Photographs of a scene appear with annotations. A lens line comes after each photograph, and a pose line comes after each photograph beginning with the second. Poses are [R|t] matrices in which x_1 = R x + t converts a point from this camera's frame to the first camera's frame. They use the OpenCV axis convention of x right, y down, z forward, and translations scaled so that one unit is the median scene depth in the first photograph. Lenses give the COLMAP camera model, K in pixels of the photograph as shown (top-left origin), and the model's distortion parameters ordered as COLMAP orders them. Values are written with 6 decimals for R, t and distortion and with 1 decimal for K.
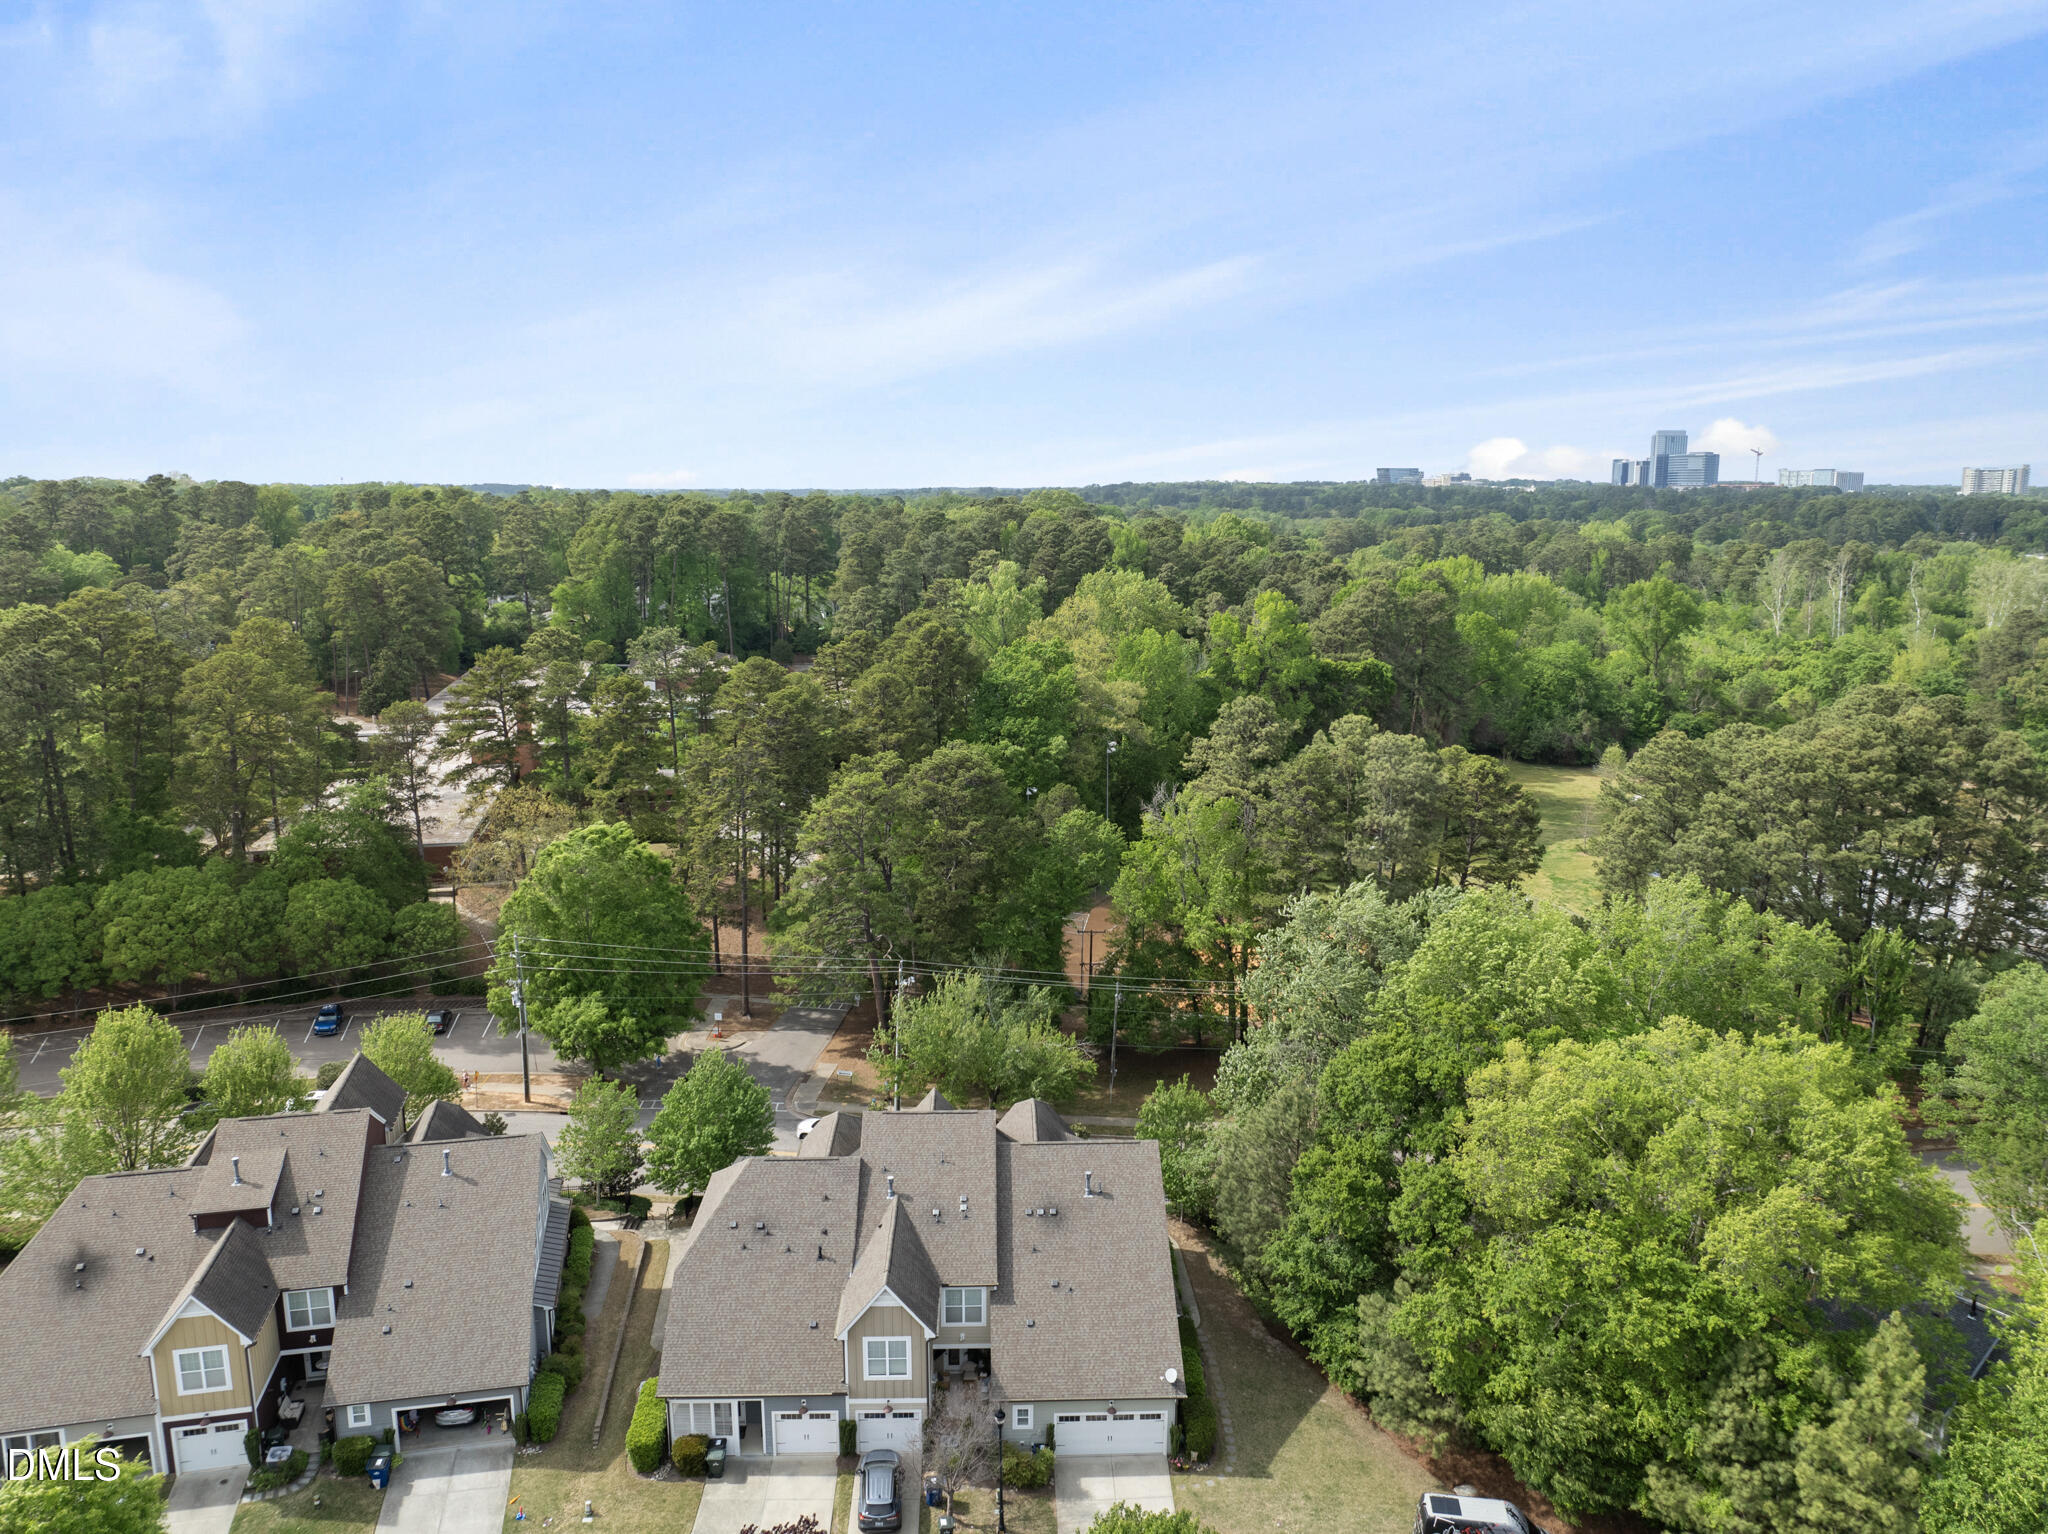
lens RADIAL K [[1448.8, 0, 1029.0], [0, 1448.8, 765.4], [0, 0, 1]] dist [-0.042700, 0.006030]
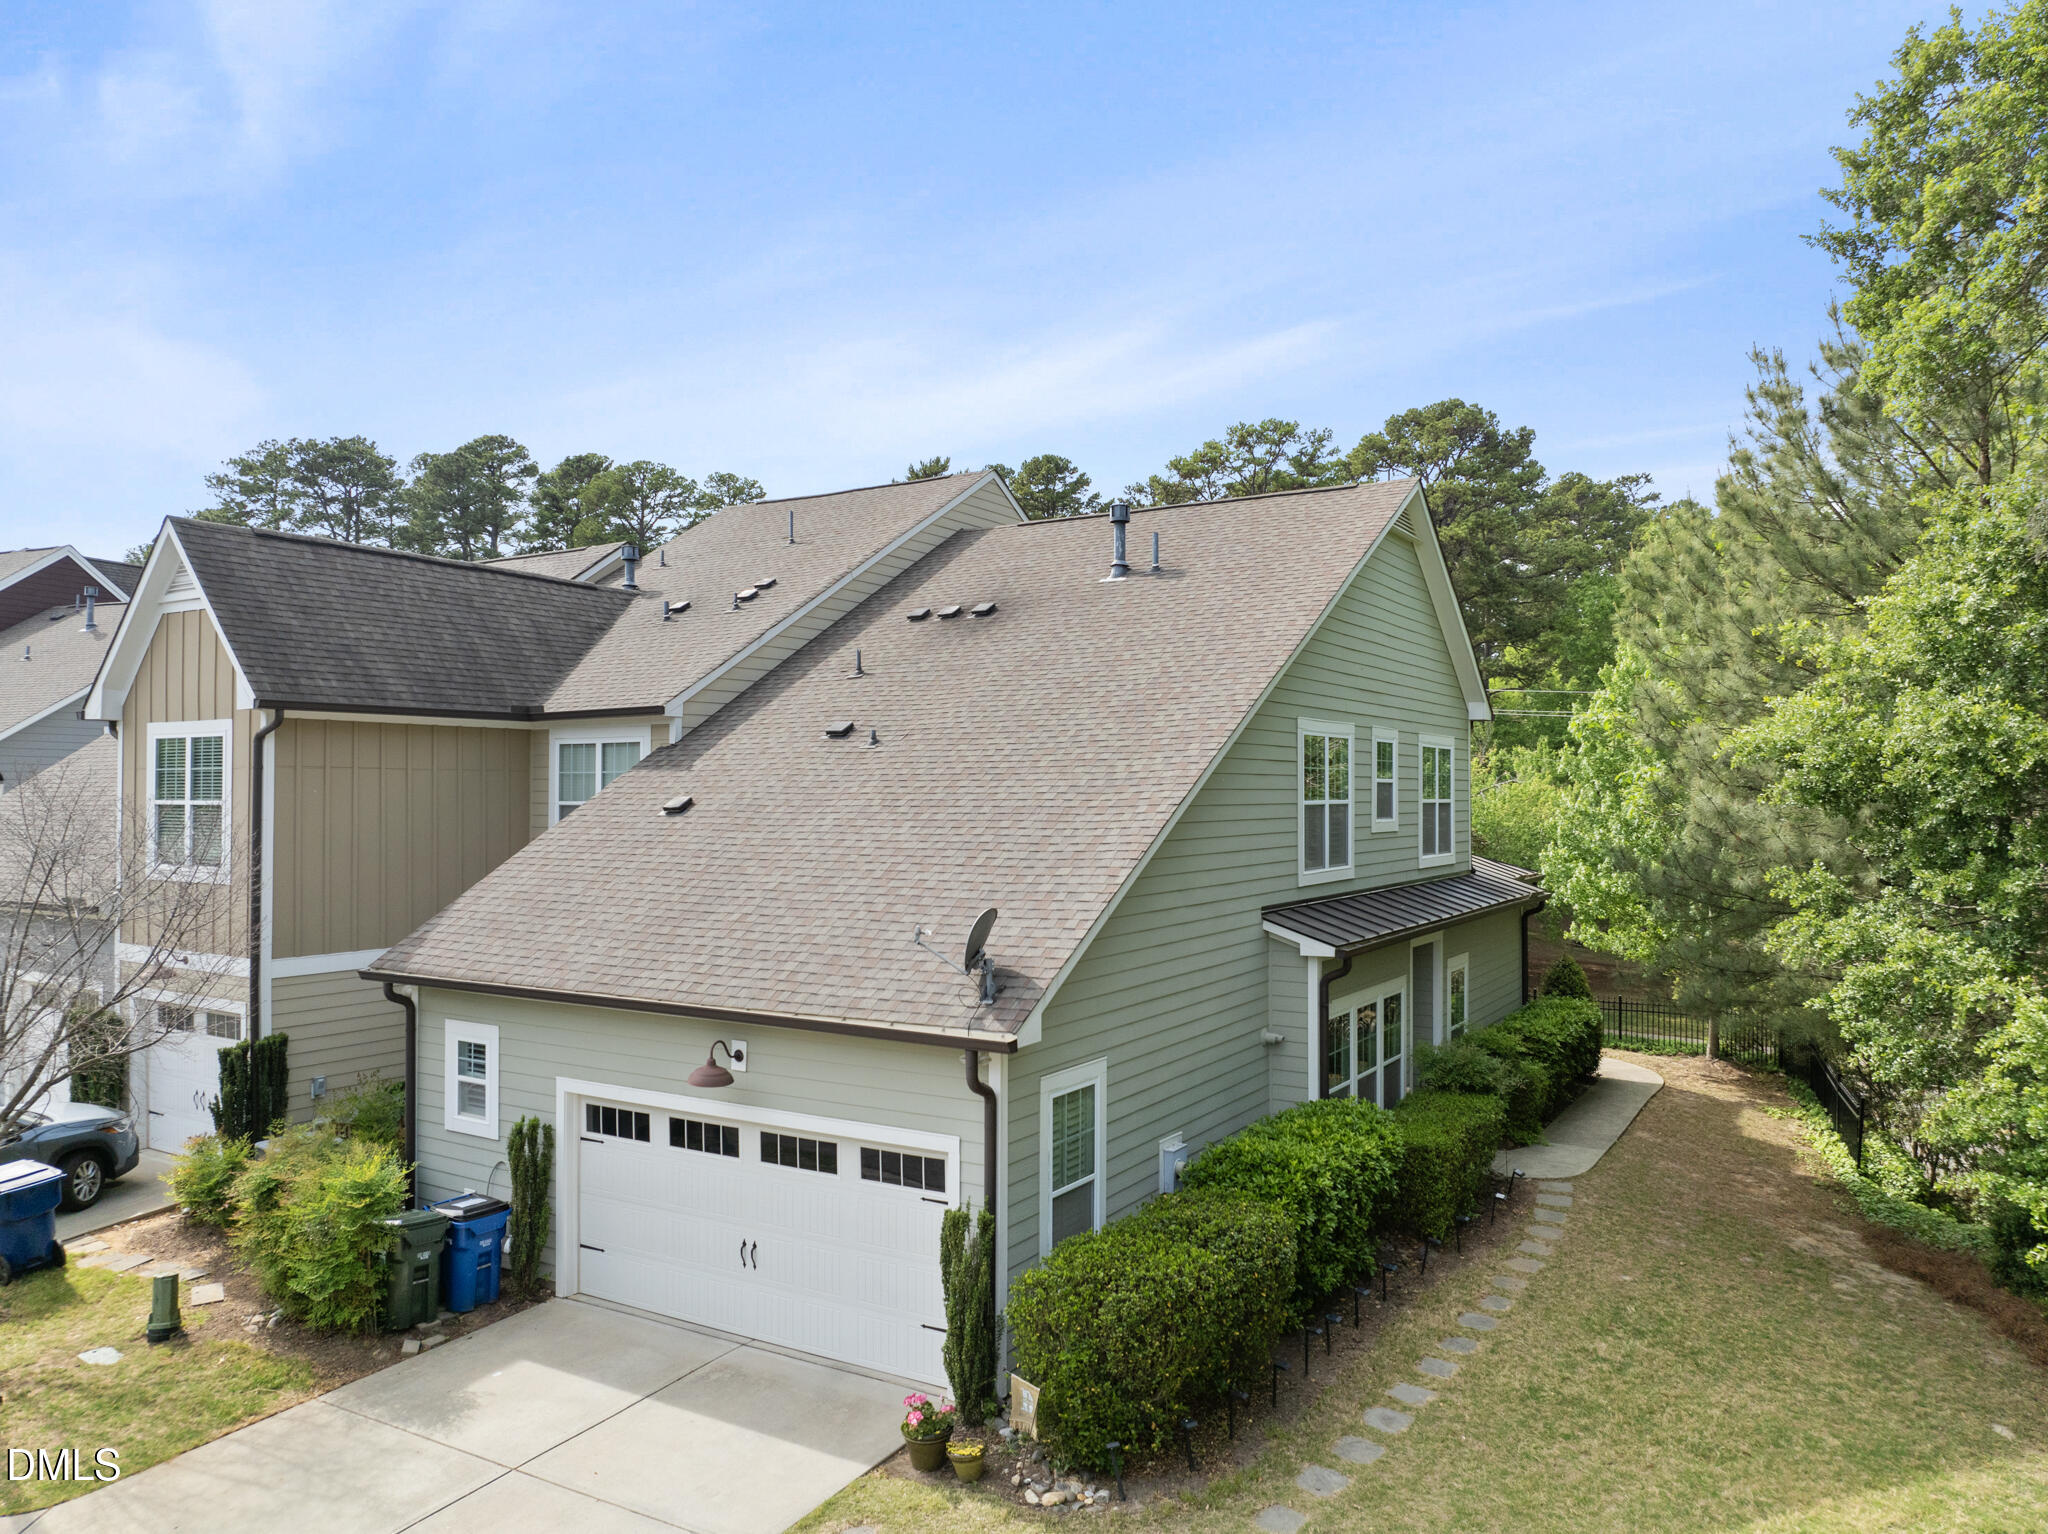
lens RADIAL K [[1448.8, 0, 1026.6], [0, 1448.8, 761.7], [0, 0, 1]] dist [-0.042700, 0.006030]
pose [[0.833431, -0.015250, -0.552412, 0.197085], [-0.100048, 0.978937, -0.177968, 0.403448], [0.543491, 0.203592, 0.814351, 0.778839]]
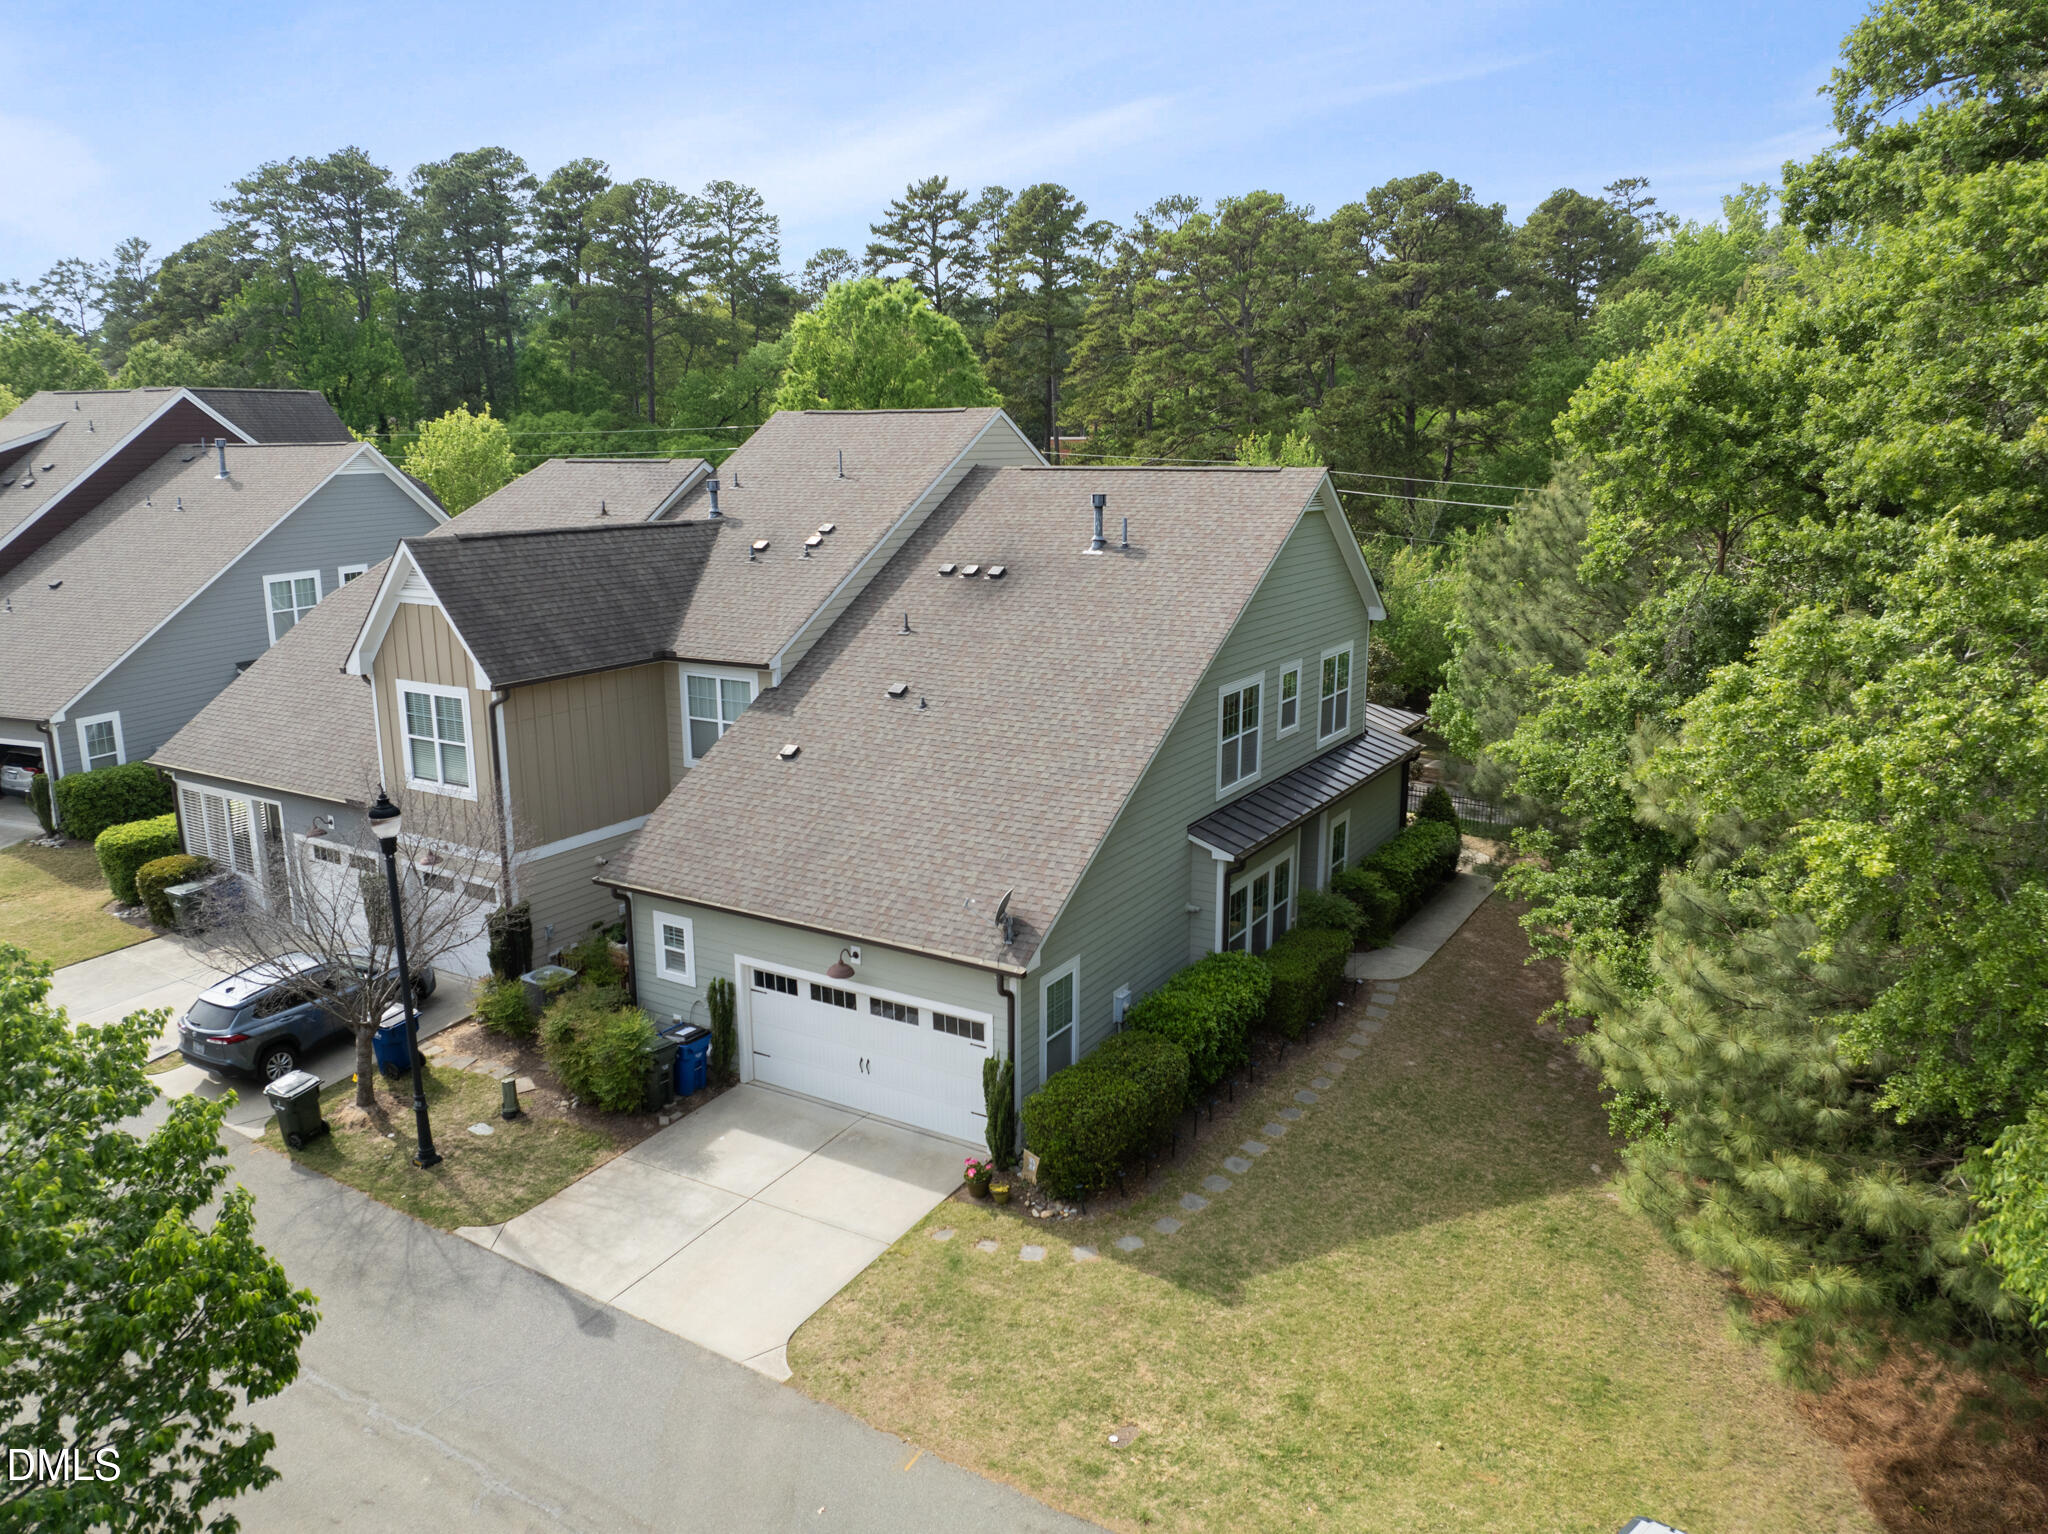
lens RADIAL K [[1448.8, 0, 1031.6], [0, 1448.8, 768.1], [0, 0, 1]] dist [-0.042700, 0.006030]
pose [[0.836232, 0.117832, -0.535567, 0.256790], [-0.096911, 0.993024, 0.067163, 0.343735], [0.539745, -0.004262, 0.841818, 0.674025]]
